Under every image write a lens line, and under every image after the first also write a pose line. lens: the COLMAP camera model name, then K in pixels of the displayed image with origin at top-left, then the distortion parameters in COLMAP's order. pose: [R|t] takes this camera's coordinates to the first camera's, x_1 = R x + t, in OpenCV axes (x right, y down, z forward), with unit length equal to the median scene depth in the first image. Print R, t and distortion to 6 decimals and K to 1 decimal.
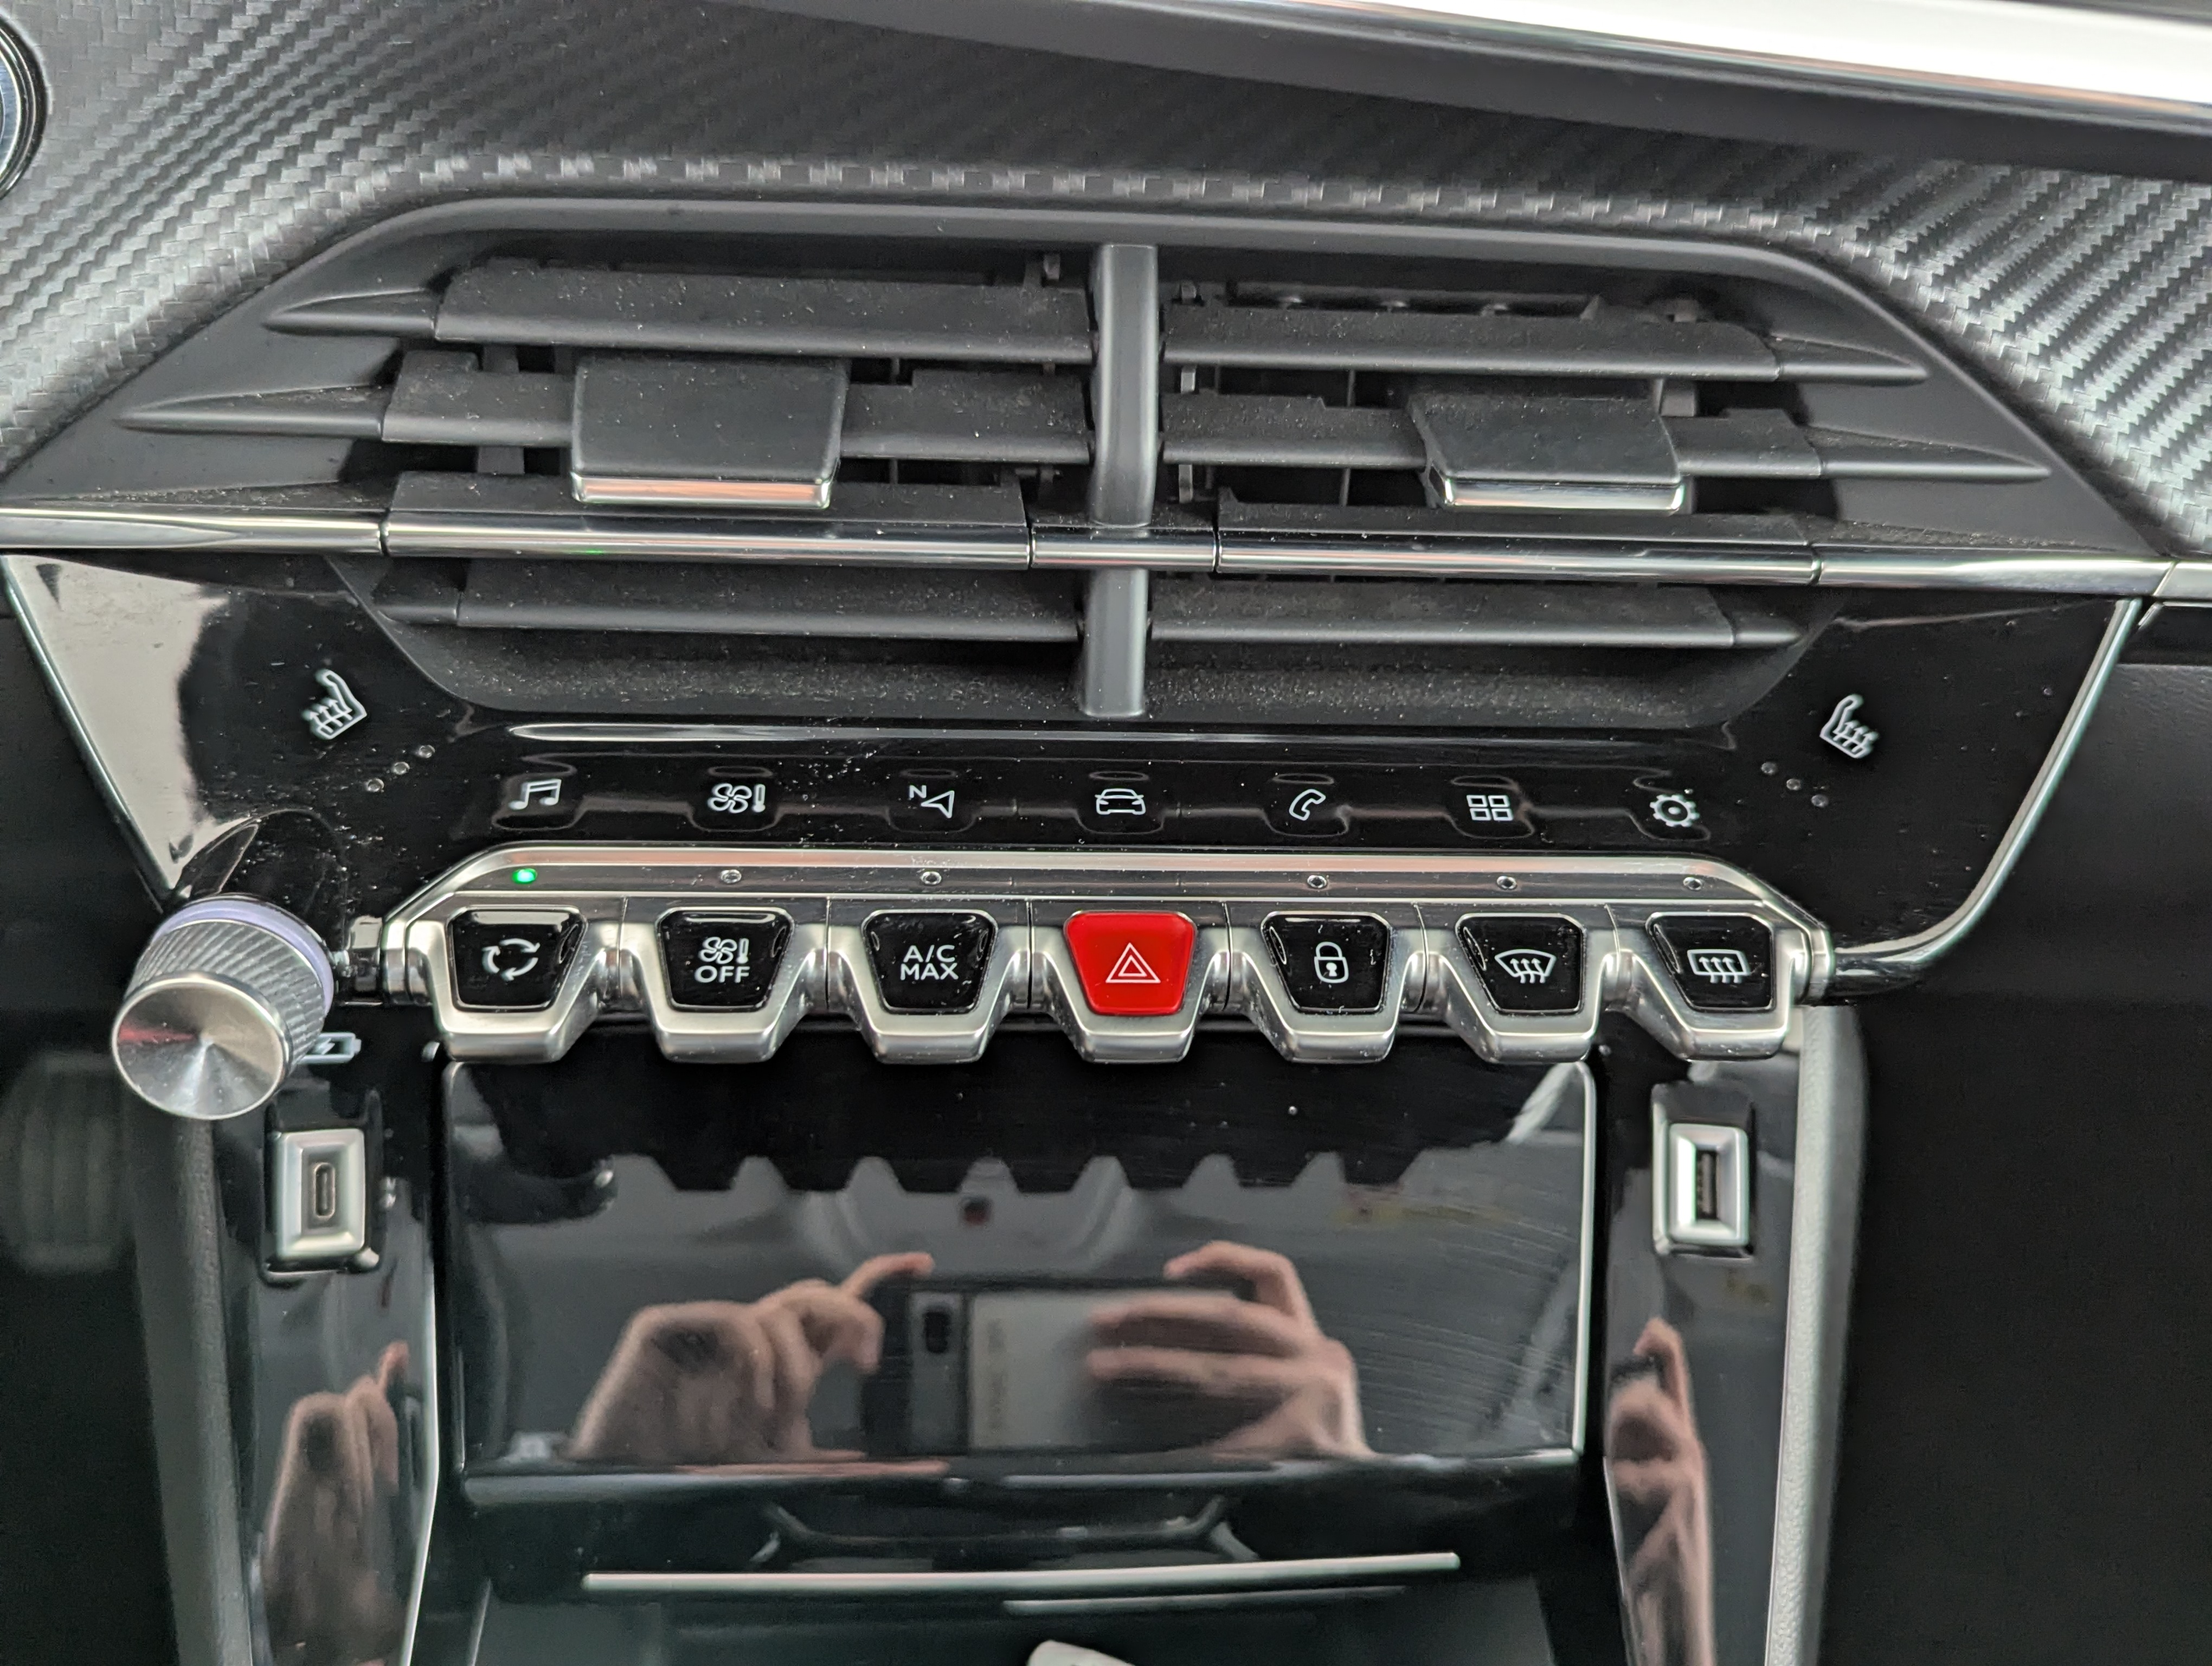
lens RADIAL K [[1983.2, 0, 1108.8], [0, 1983.2, 808.2], [0, 0, 1]] dist [0.015288, -0.005567]
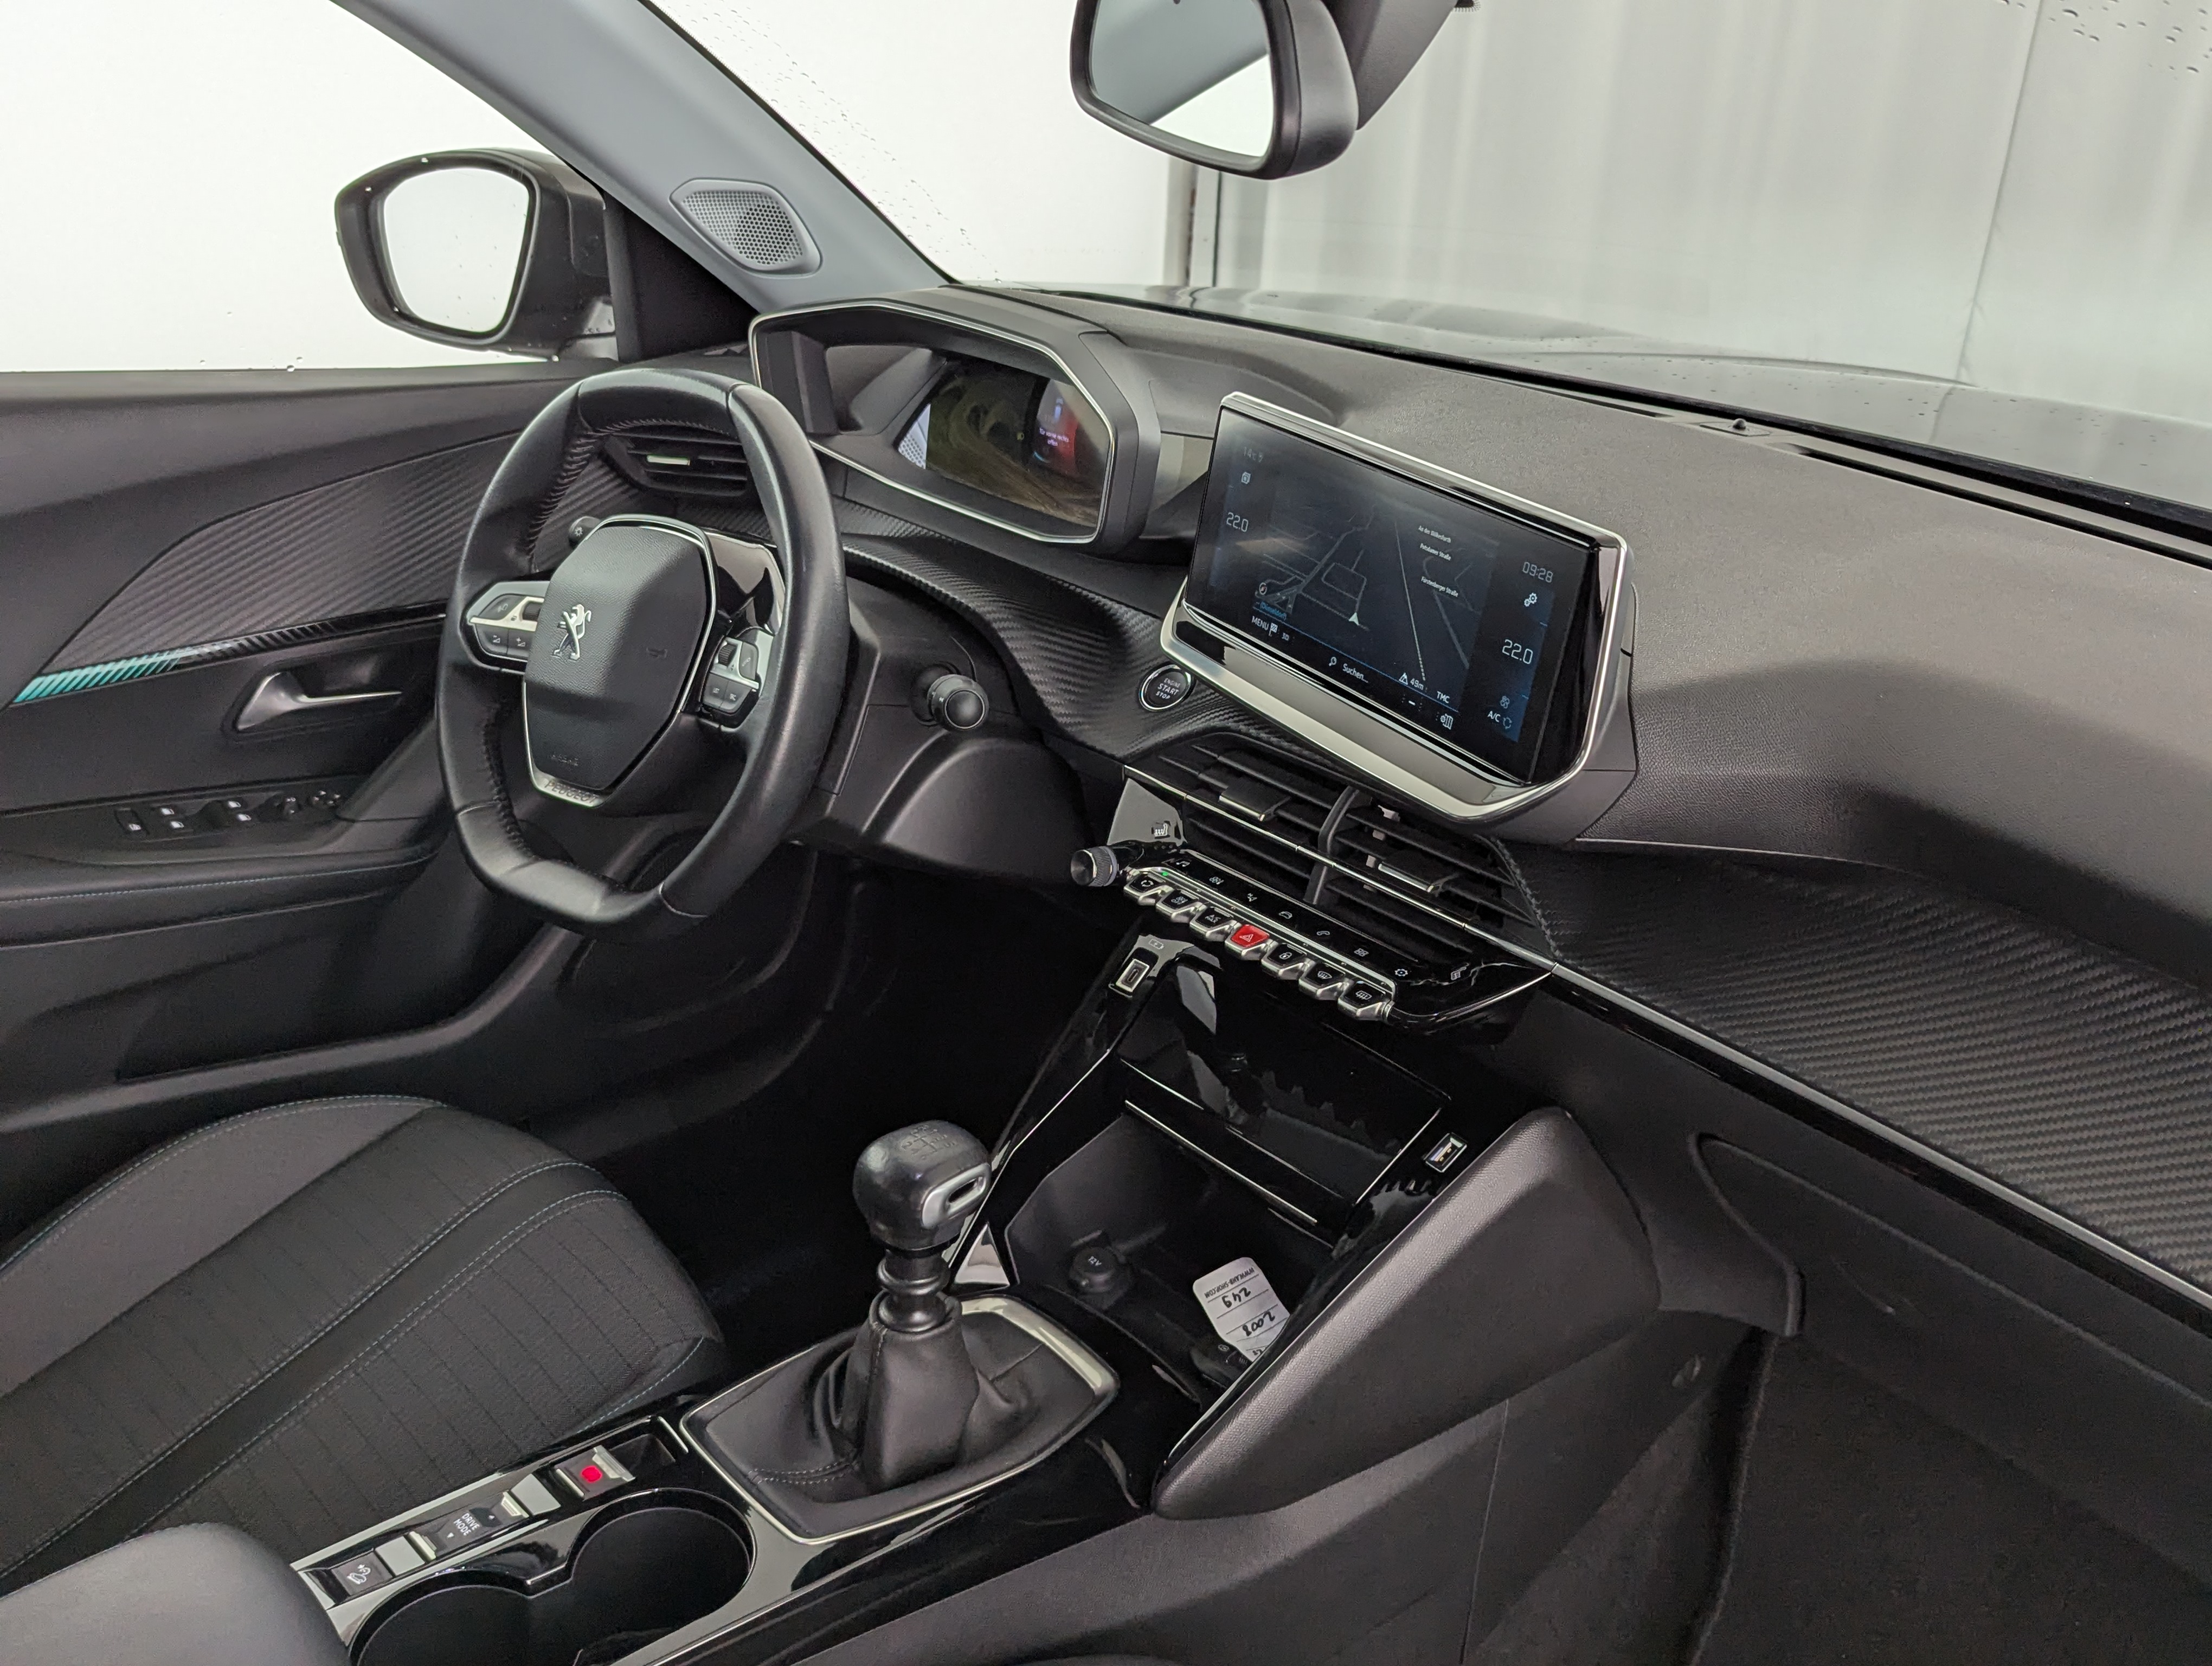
lens RADIAL K [[2067.4, 0, 1106.0], [0, 2067.4, 817.0], [0, 0, 1]] dist [0.024272, 0.004934]
pose [[0.612511, 0.277122, -0.740293, 2.668377], [-0.481180, 0.873738, -0.071047, 0.280084], [0.627133, 0.399731, 0.668520, -1.940308]]
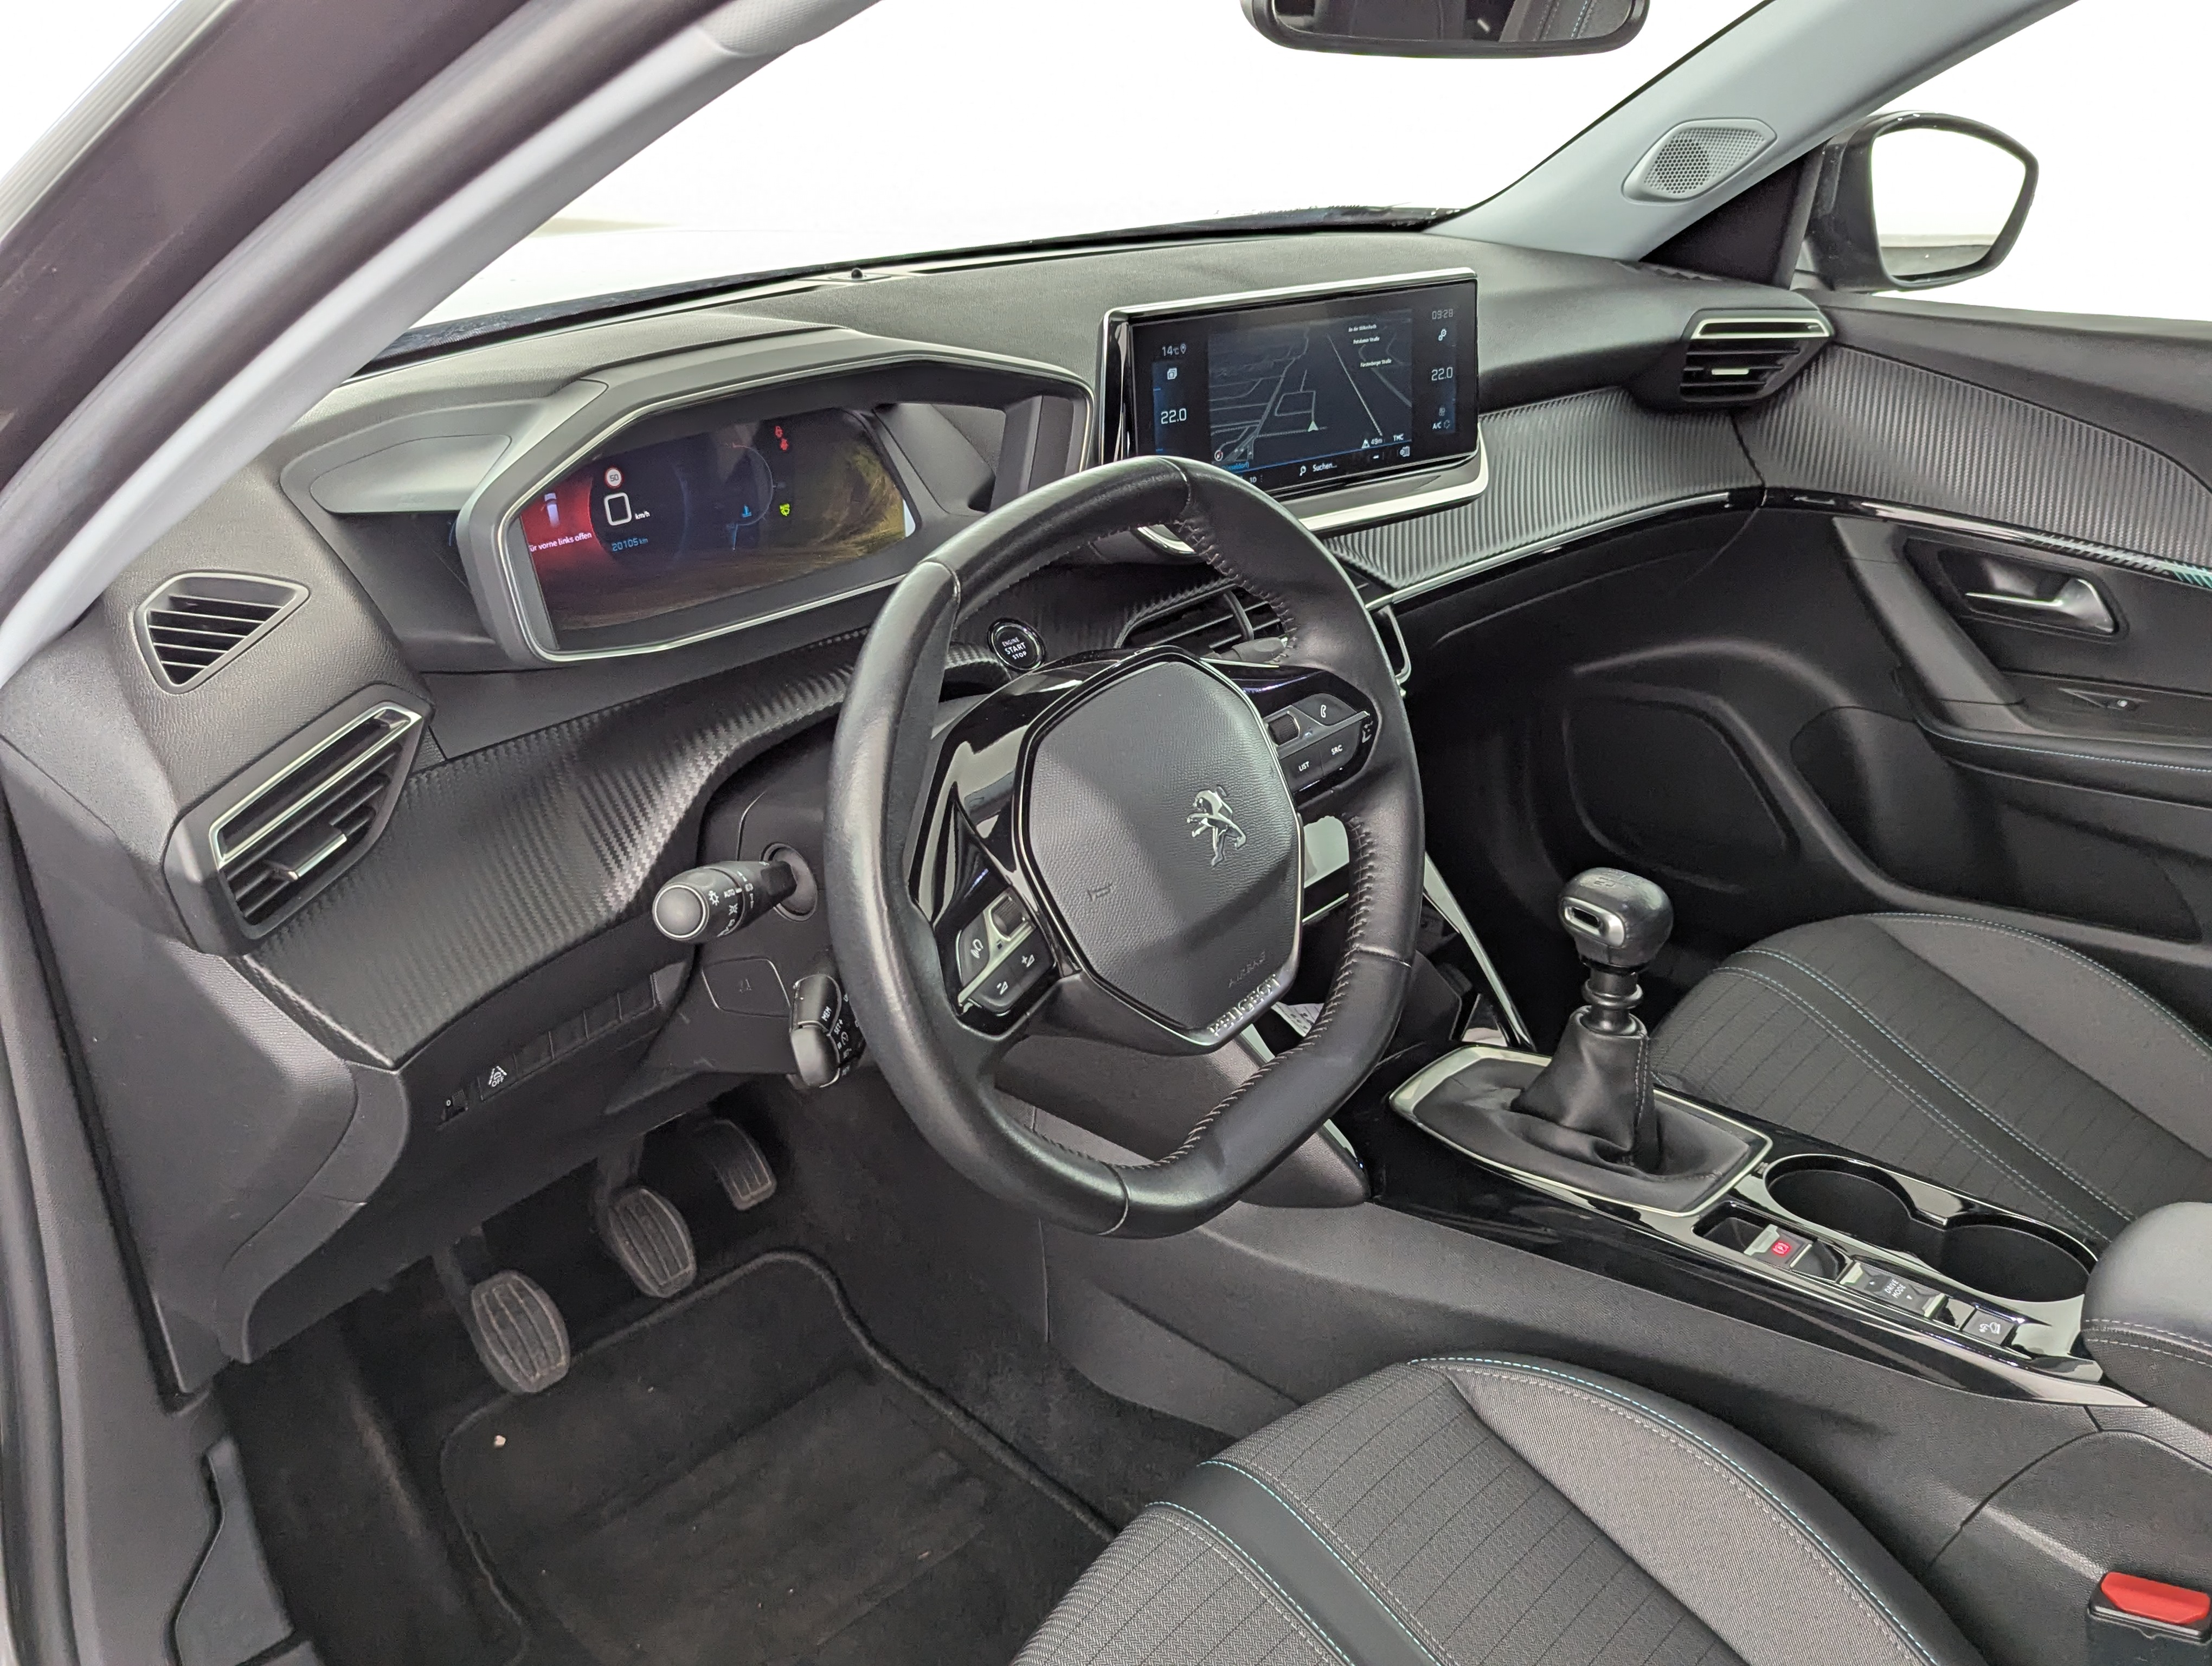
lens RADIAL K [[2067.4, 0, 1106.0], [0, 2067.4, 817.0], [0, 0, 1]] dist [0.024272, 0.004934]
pose [[0.715321, -0.338119, 0.611549, -3.244082], [0.449323, 0.892798, -0.031948, 0.203074], [-0.535188, 0.297636, 0.790561, -2.432927]]
